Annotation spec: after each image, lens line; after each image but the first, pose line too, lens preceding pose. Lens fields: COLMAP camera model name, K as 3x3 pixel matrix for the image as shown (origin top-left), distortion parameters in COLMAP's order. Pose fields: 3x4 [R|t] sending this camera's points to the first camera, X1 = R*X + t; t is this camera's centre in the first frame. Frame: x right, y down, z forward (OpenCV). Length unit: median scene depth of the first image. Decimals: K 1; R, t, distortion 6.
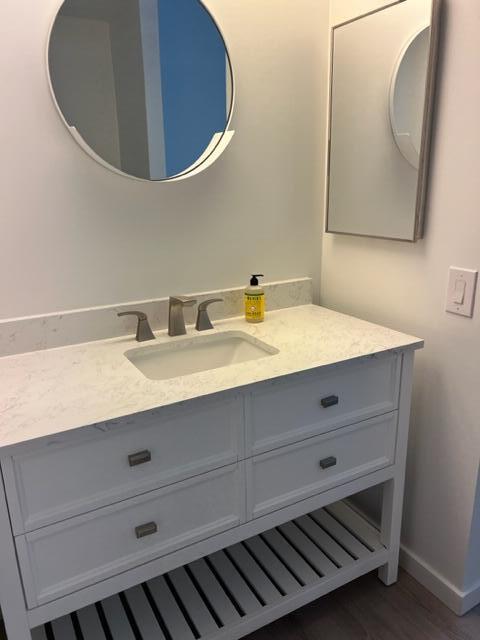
lens RADIAL K [[489.3, 0, 240.0], [0, 489.3, 320.0], [0, 0, 1]] dist [-0.000090, -0.000005]
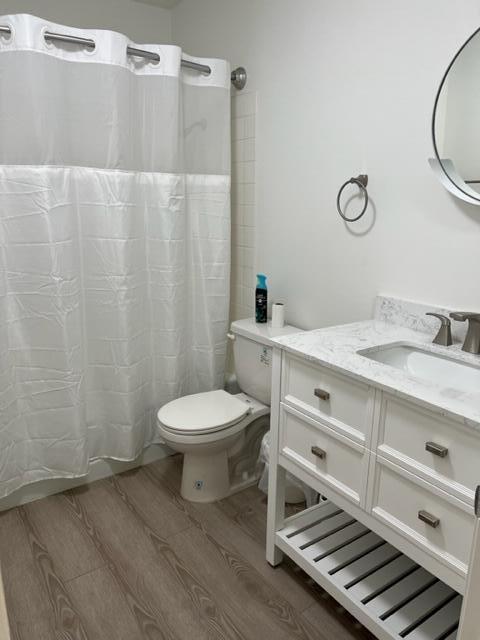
lens RADIAL K [[489.3, 0, 240.0], [0, 489.3, 320.0], [0, 0, 1]] dist [-0.000090, -0.000005]
pose [[0.086816, 0.285063, -0.954569, 0.852838], [-0.279484, 0.926676, 0.251315, -0.168296], [0.956217, 0.244969, 0.160121, 0.424855]]
